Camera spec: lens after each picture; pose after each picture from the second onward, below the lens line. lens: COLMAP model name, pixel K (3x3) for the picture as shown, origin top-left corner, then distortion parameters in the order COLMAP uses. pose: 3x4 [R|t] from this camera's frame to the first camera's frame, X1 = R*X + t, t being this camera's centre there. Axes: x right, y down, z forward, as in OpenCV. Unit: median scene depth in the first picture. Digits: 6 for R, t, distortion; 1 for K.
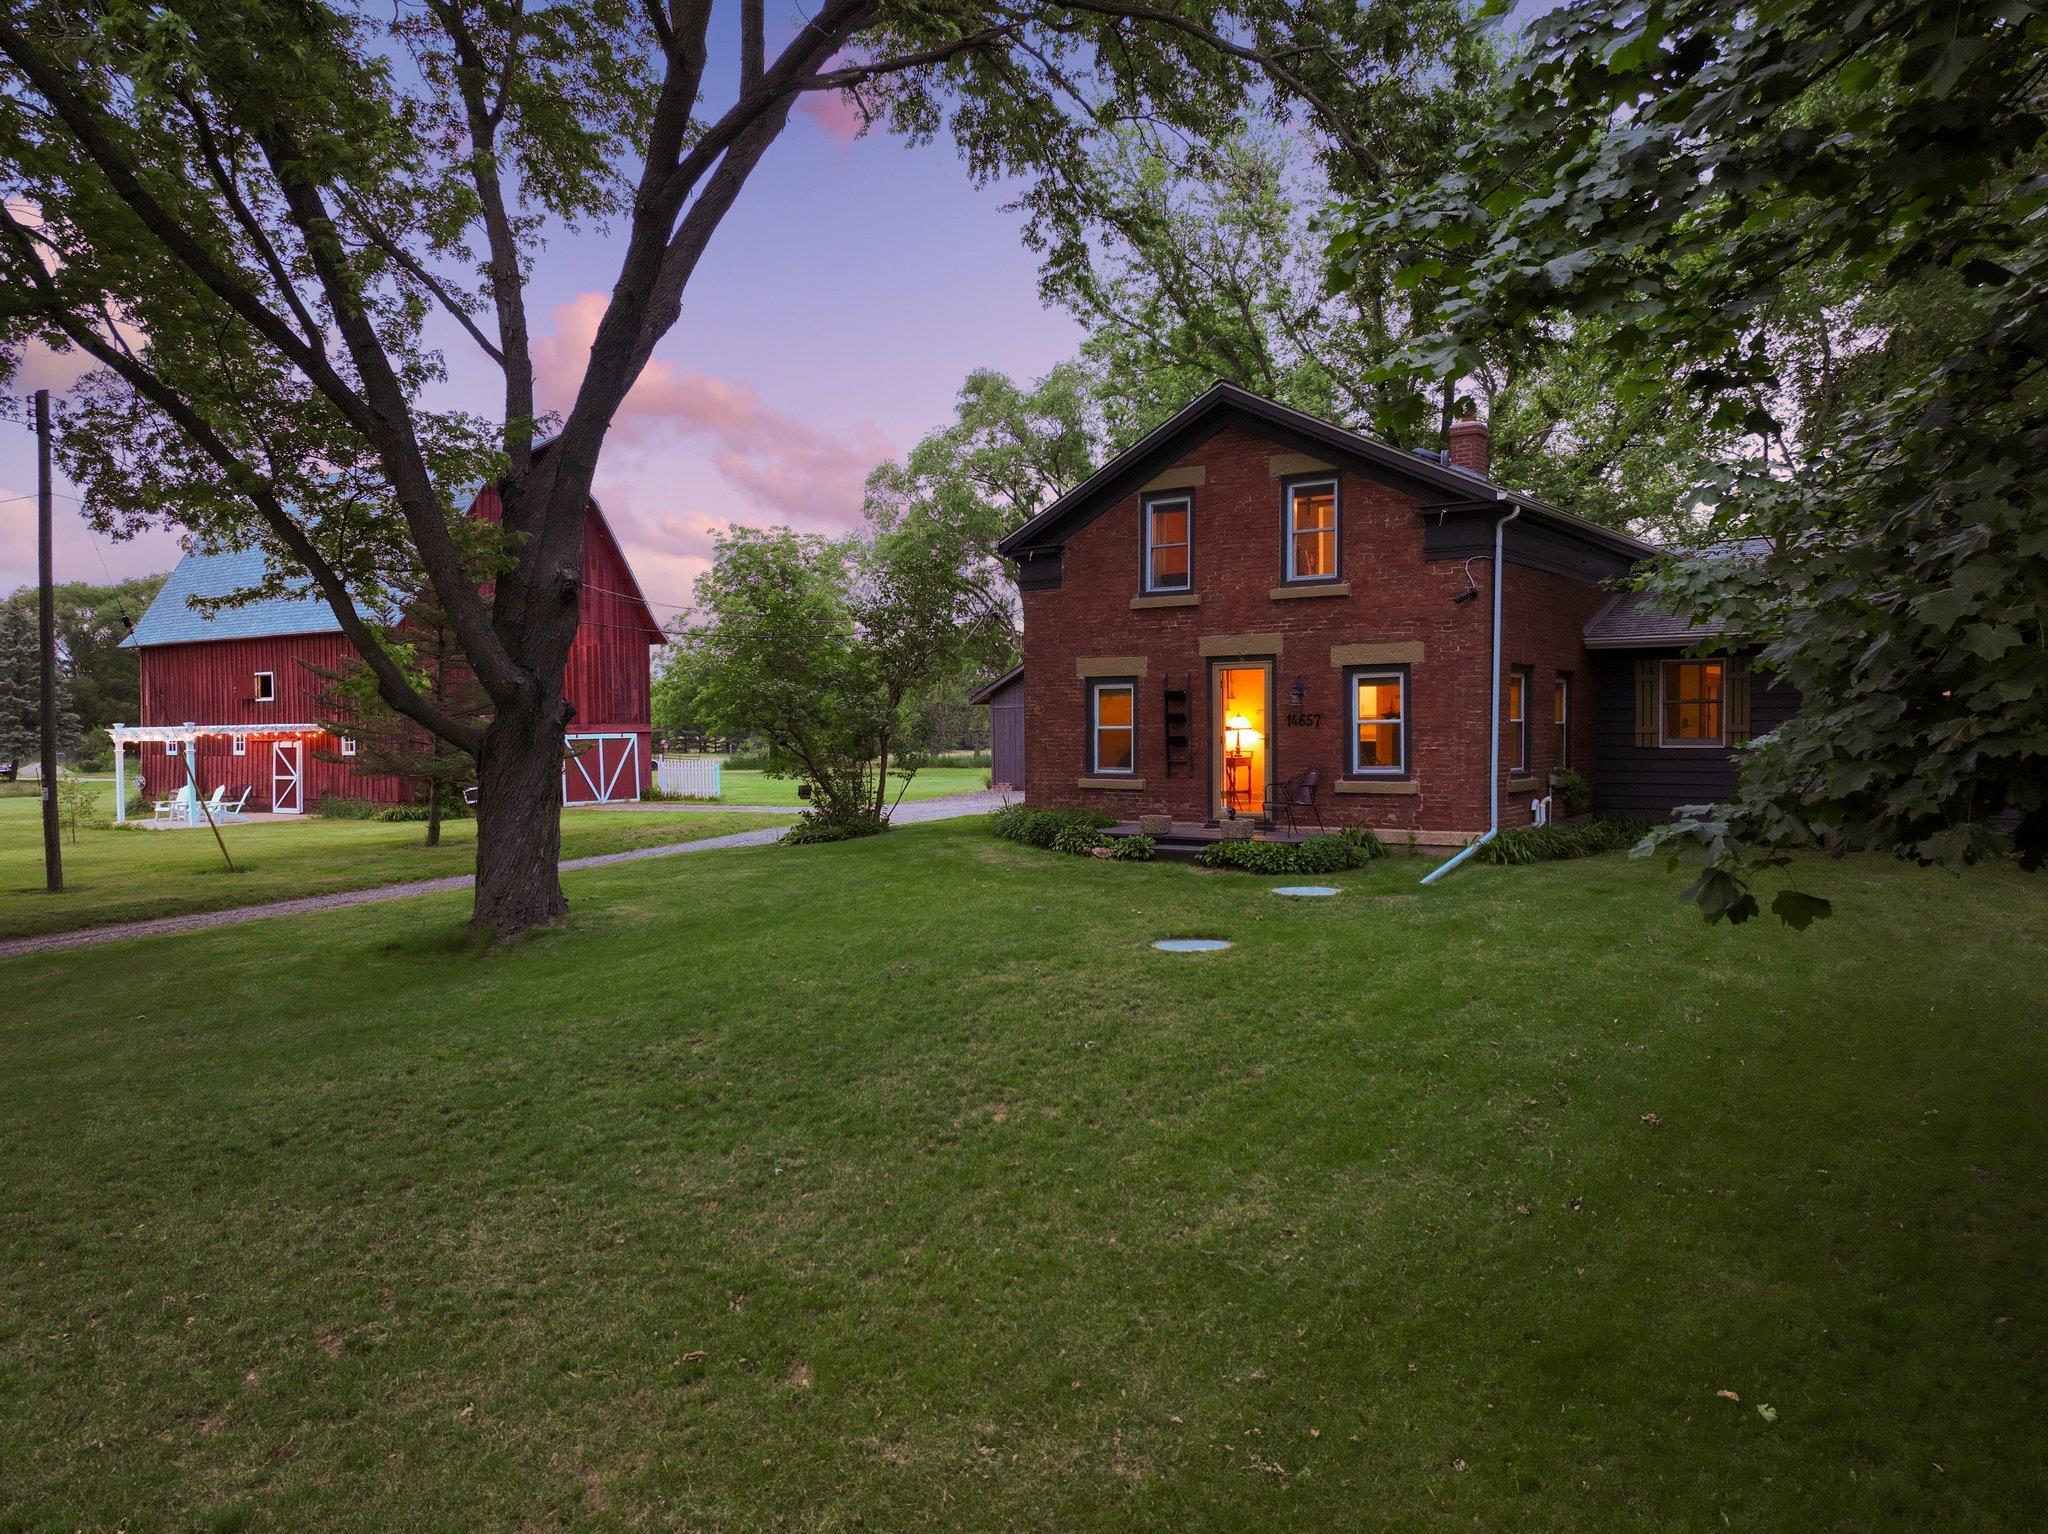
lens RADIAL K [[1456.9, 0, 1018.6], [0, 1456.9, 766.2], [0, 0, 1]] dist [0.003056, 0.001787]
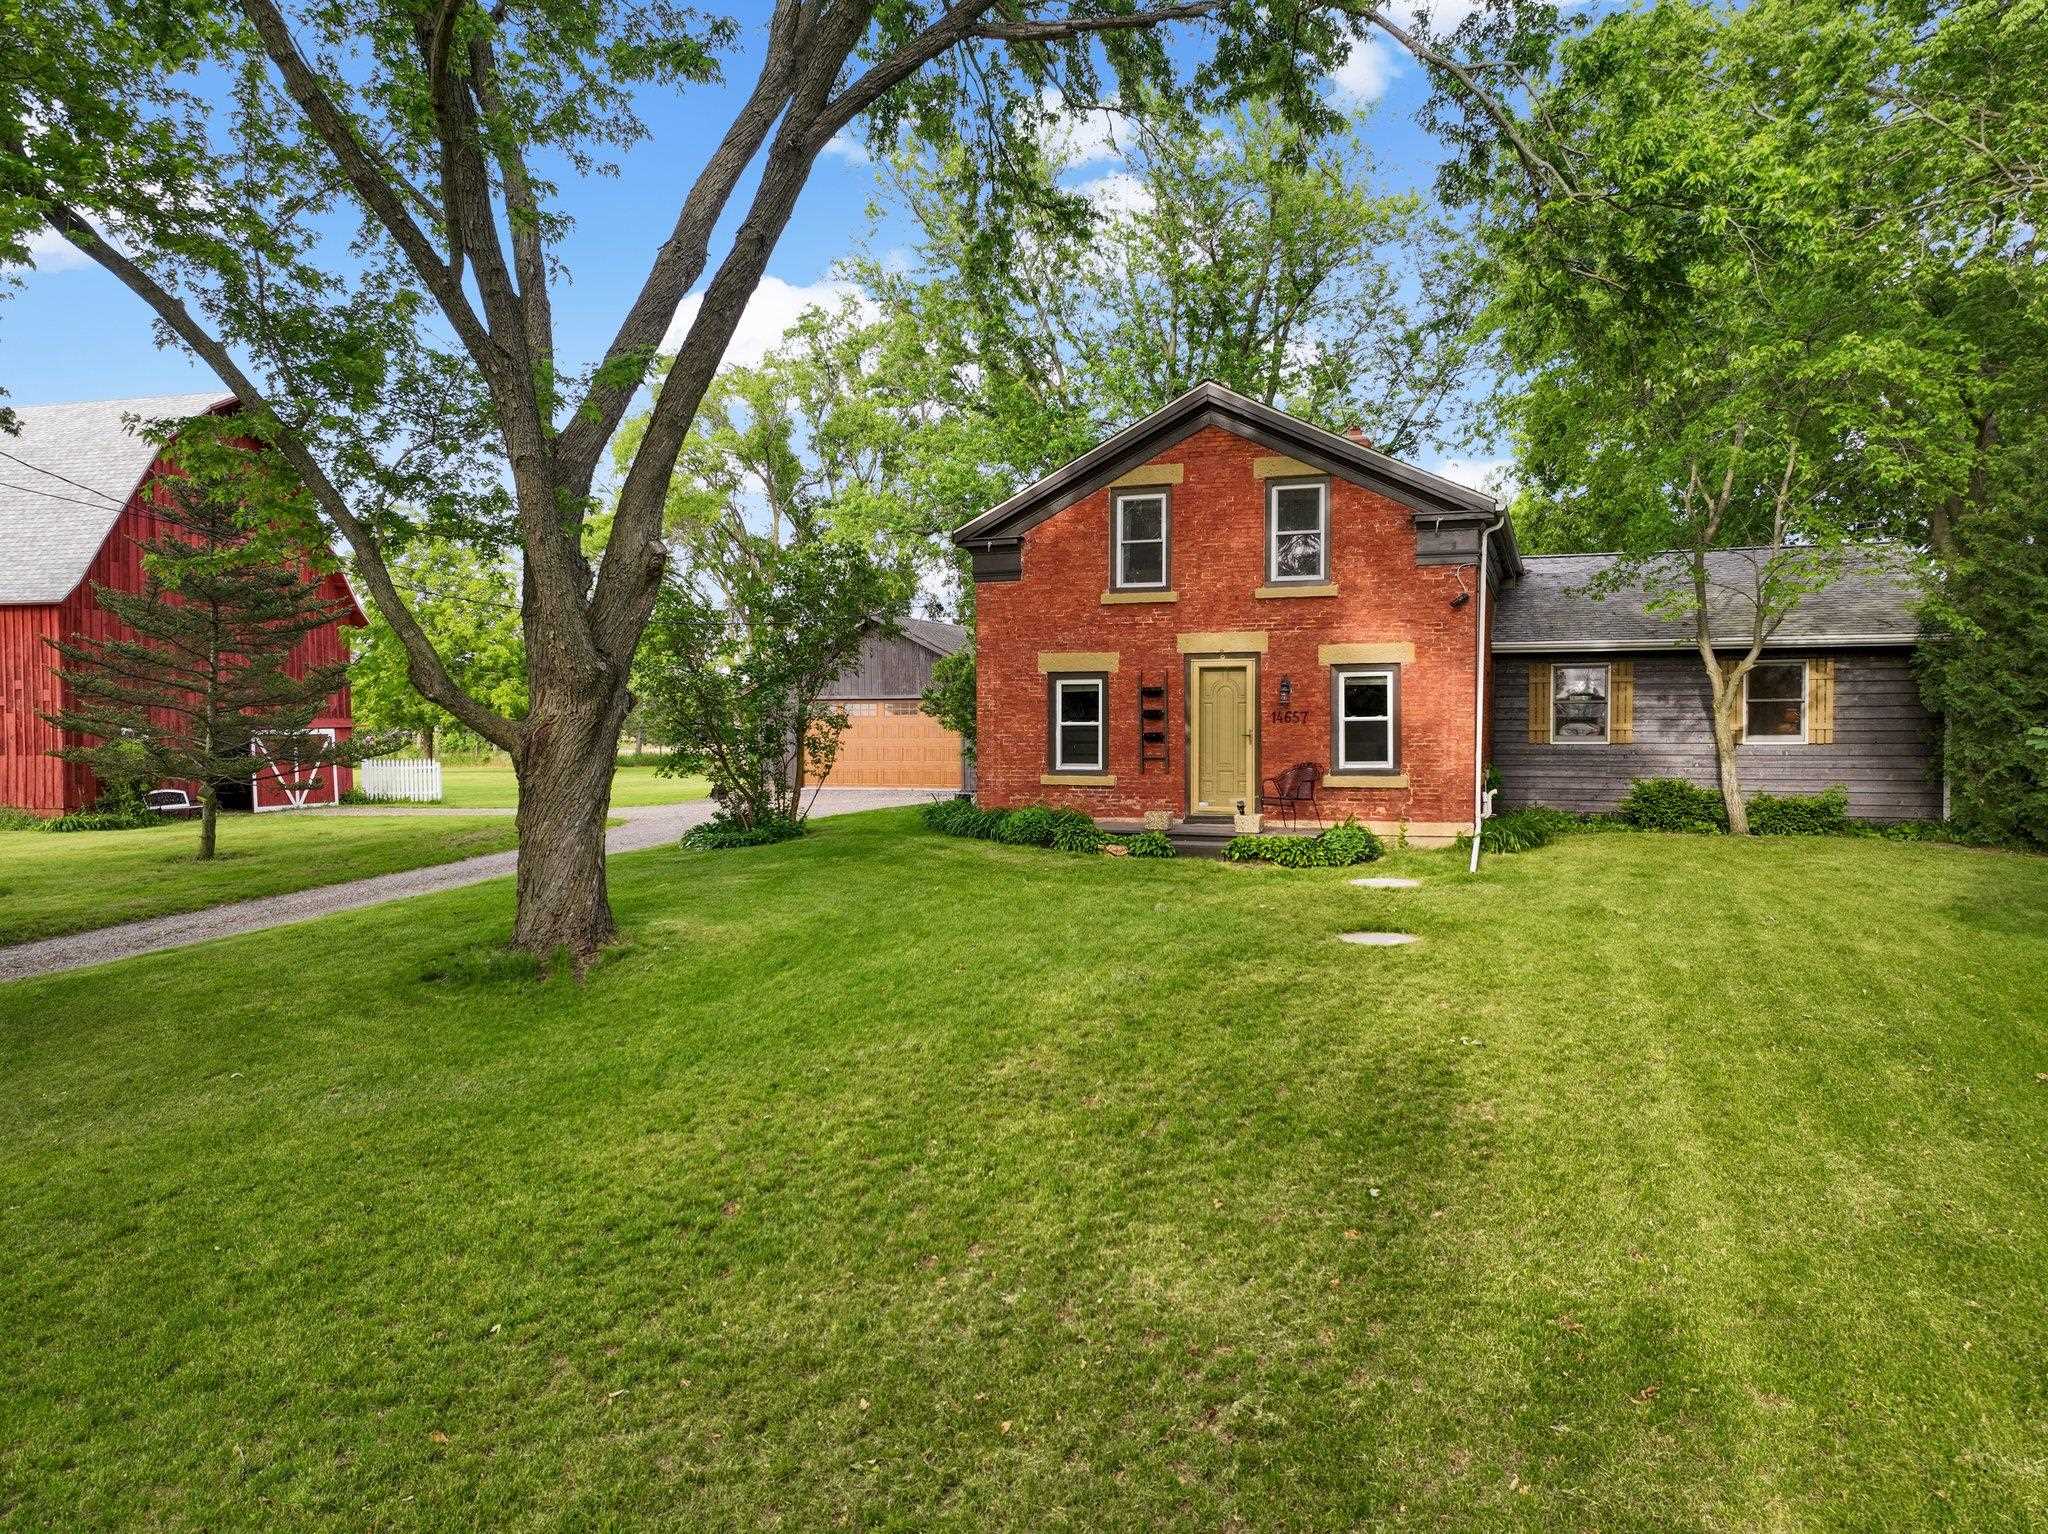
lens RADIAL K [[1456.9, 0, 1024.4], [0, 1456.9, 771.8], [0, 0, 1]] dist [0.003056, 0.001787]
pose [[0.959951, -0.005287, 0.280117, -0.226775], [0.003762, 0.999975, 0.005979, 0.000029], [-0.280142, -0.004686, 0.959947, 0.056397]]
